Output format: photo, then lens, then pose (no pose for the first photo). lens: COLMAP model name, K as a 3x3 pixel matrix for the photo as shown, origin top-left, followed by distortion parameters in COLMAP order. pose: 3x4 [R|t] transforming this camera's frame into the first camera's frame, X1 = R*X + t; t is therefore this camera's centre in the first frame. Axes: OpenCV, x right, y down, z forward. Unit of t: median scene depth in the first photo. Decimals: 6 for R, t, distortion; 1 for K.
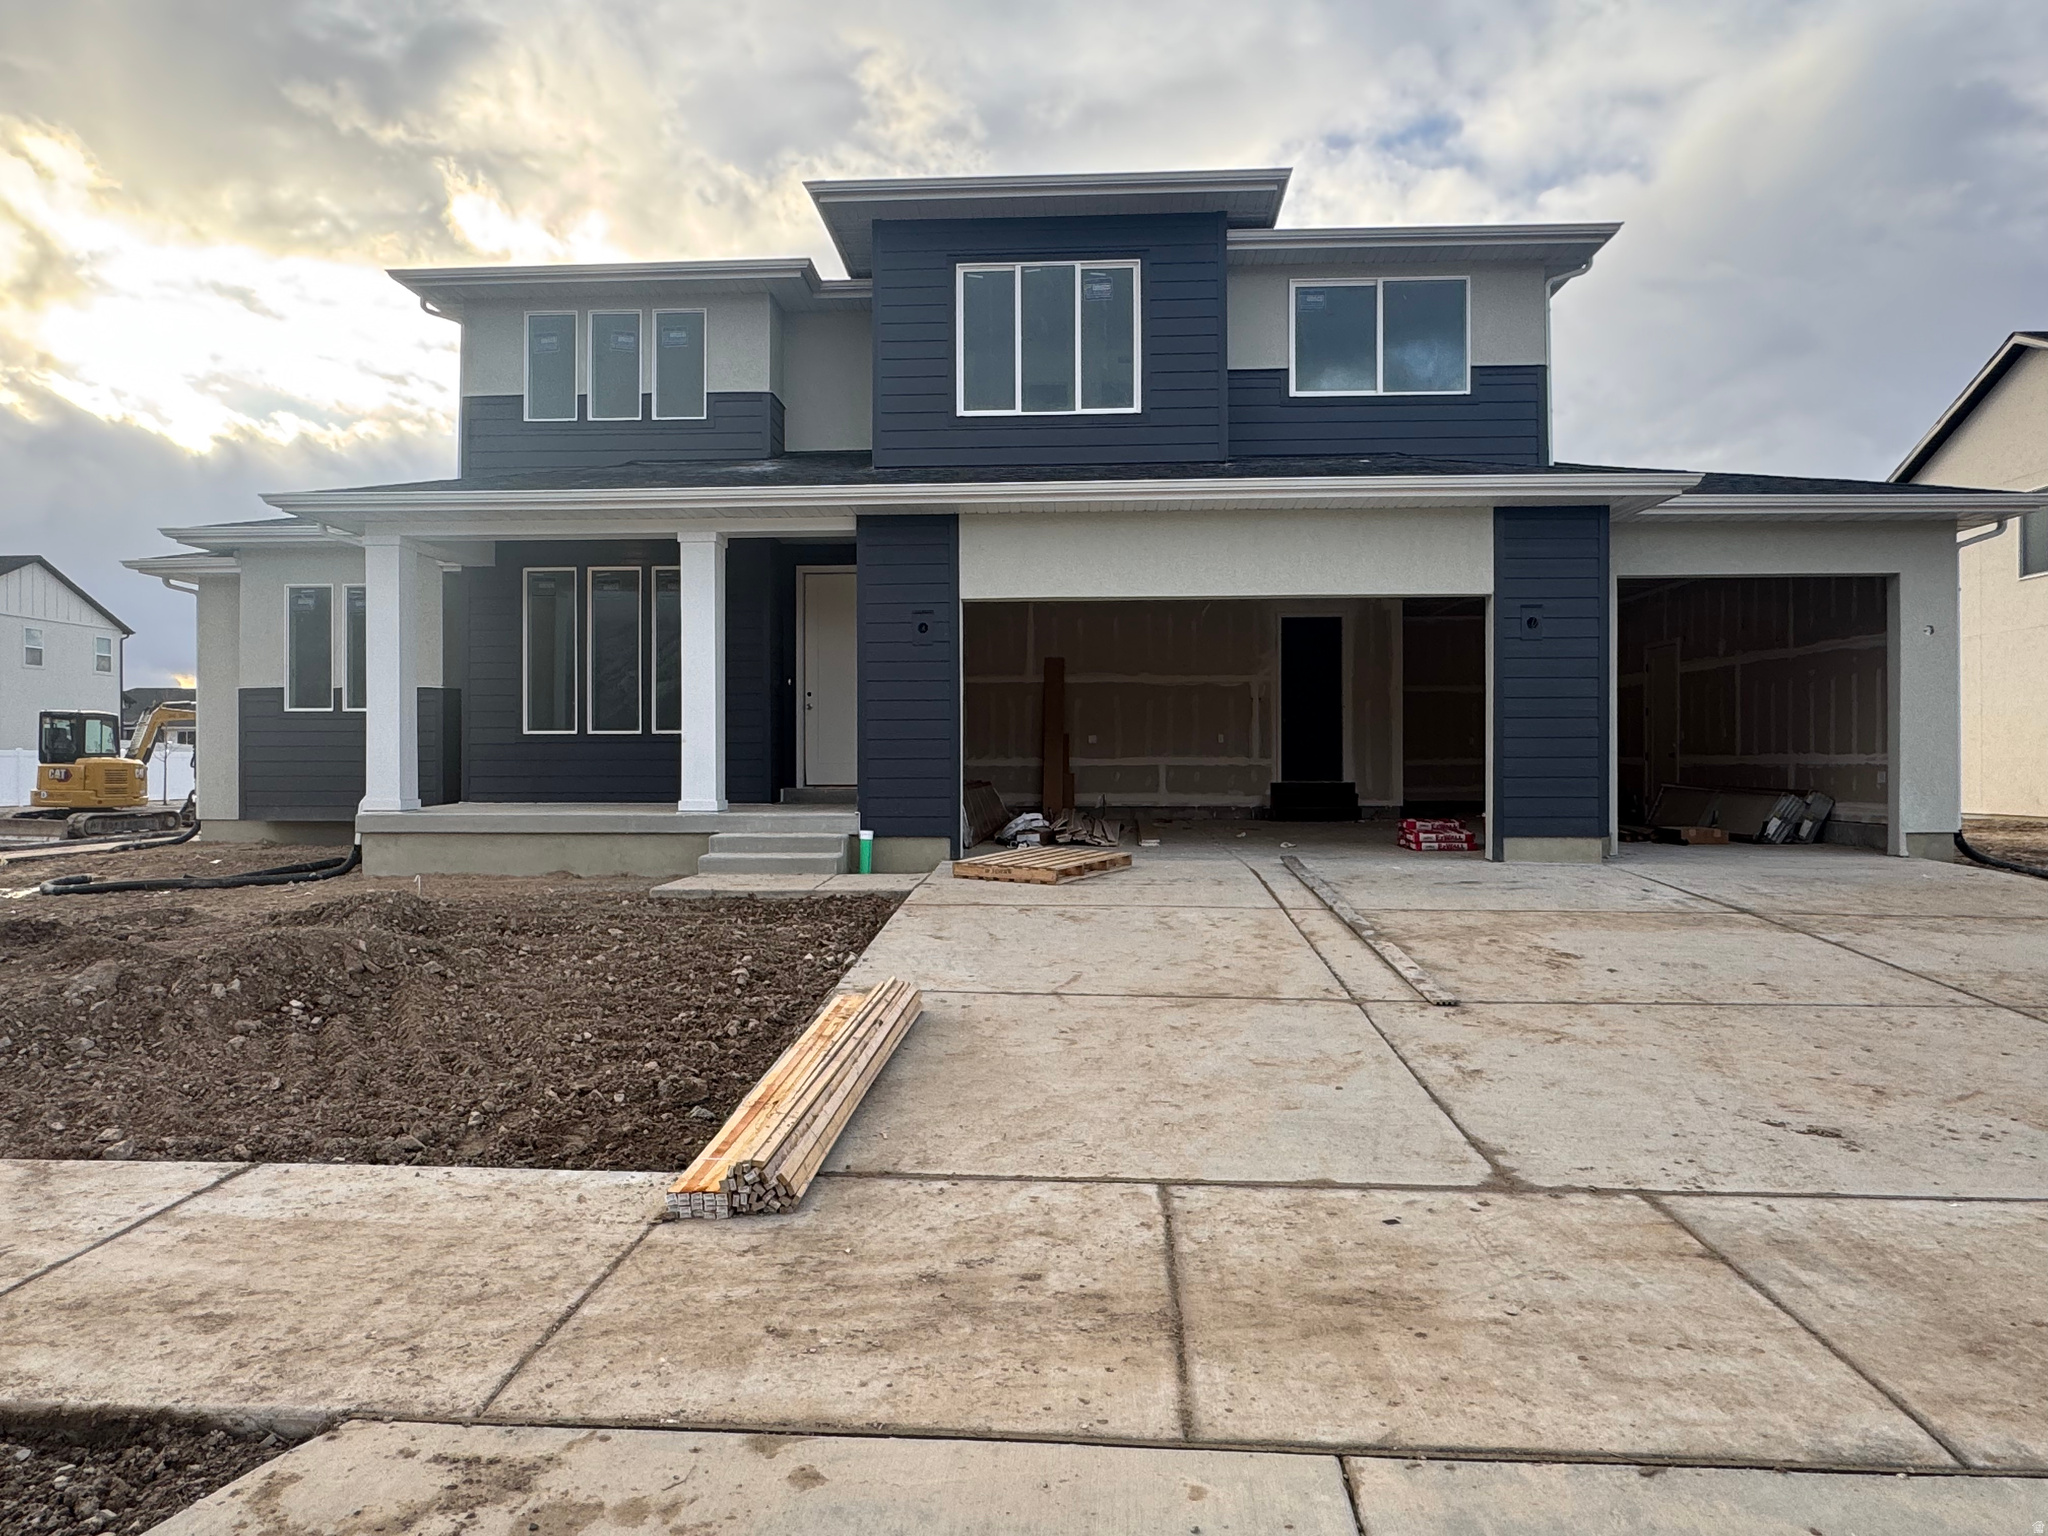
lens RADIAL K [[1251.4, 0, 1017.4], [0, 1251.4, 763.8], [0, 0, 1]] dist [-0.023413, 0.026209]
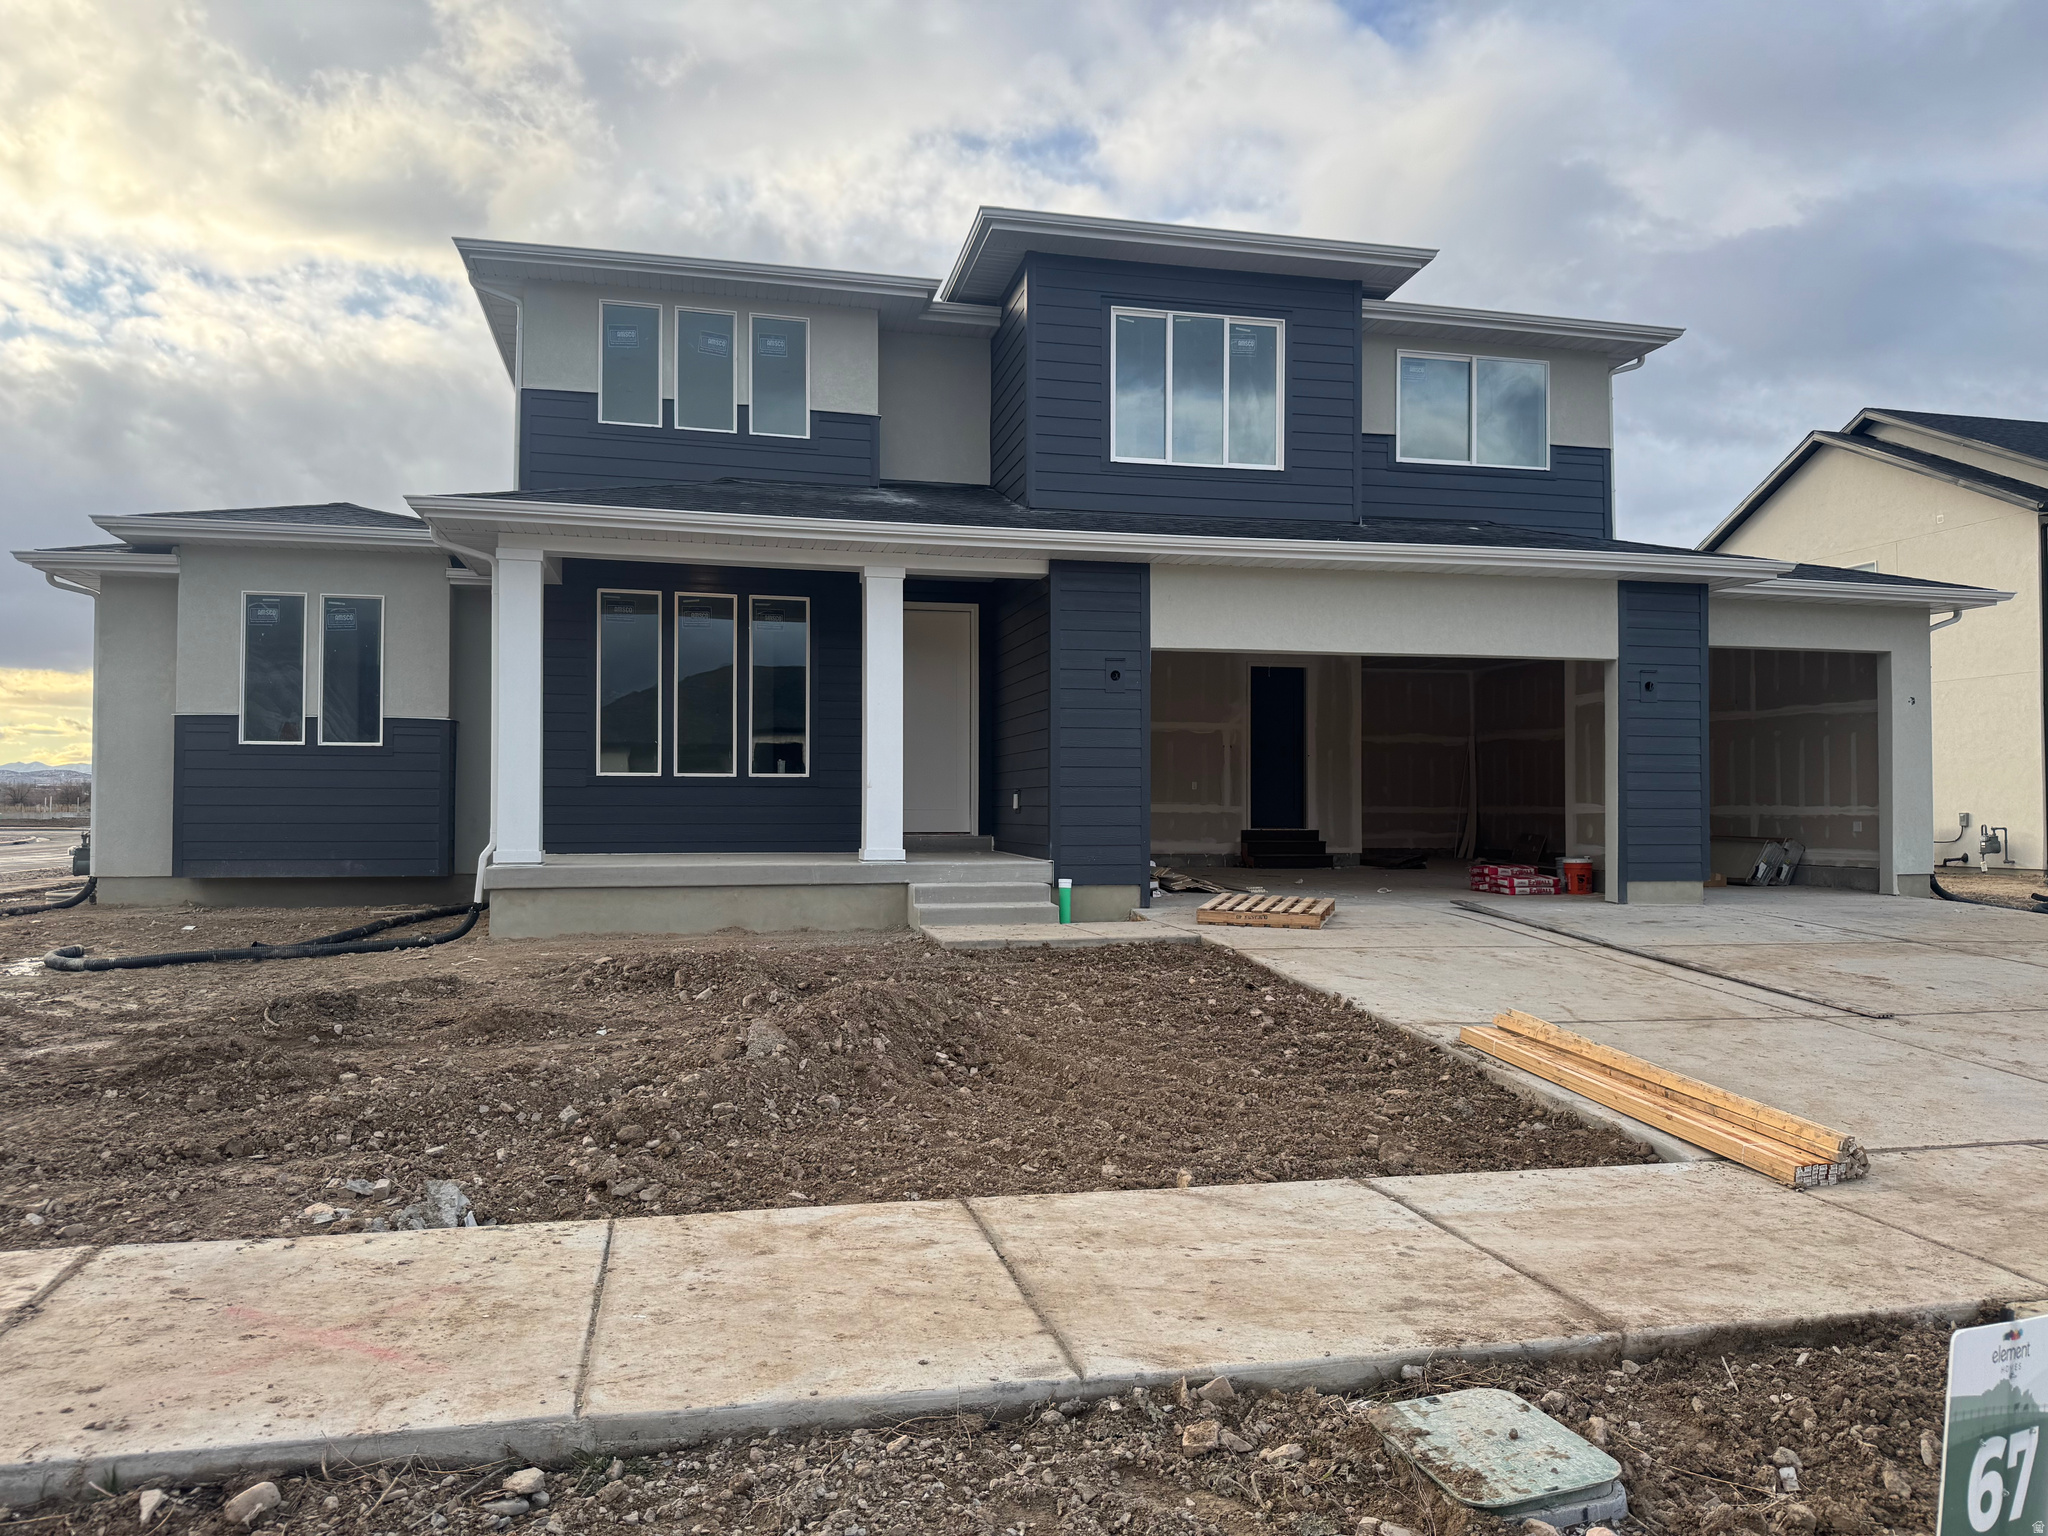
lens RADIAL K [[1407.9, 0, 985.5], [0, 1407.9, 768.9], [0, 0, 1]] dist [0.033037, -0.044752]
pose [[0.960853, 0.012151, 0.276790, -0.448546], [-0.003694, 0.999511, -0.031055, 0.001236], [-0.277032, 0.028817, 0.960428, -0.036689]]
